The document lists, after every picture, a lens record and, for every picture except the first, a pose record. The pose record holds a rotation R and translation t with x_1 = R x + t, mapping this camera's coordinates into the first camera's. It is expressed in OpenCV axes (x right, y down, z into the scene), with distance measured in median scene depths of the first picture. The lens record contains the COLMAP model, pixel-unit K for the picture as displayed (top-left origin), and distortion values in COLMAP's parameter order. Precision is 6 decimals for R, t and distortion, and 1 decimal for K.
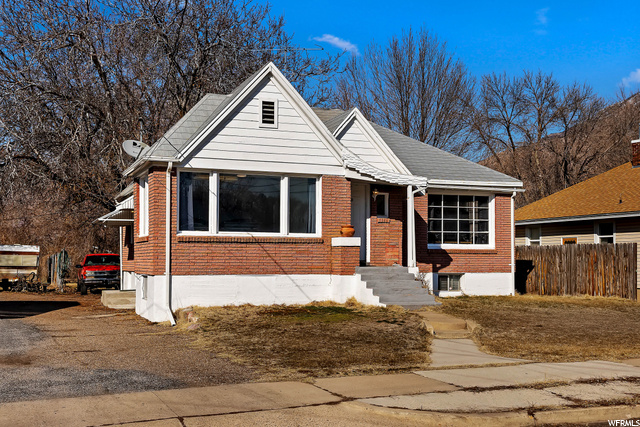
lens RADIAL K [[777.6, 0, 320.0], [0, 777.6, 213.5], [0, 0, 1]] dist [0.004857, 0.003552]
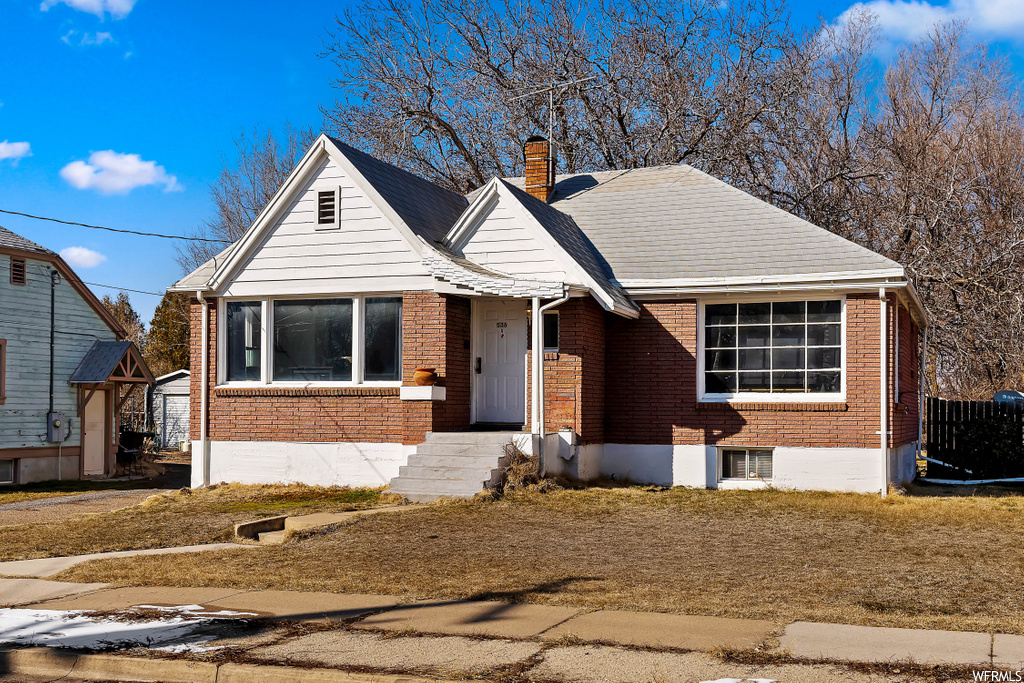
lens RADIAL K [[1244.2, 0, 512.0], [0, 1244.2, 341.5], [0, 0, 1]] dist [0.004857, 0.003552]
pose [[0.715883, -0.038981, -0.697132, 0.801379], [0.038174, 0.999132, -0.016667, 0.013604], [0.697176, -0.014681, 0.716749, 0.314352]]
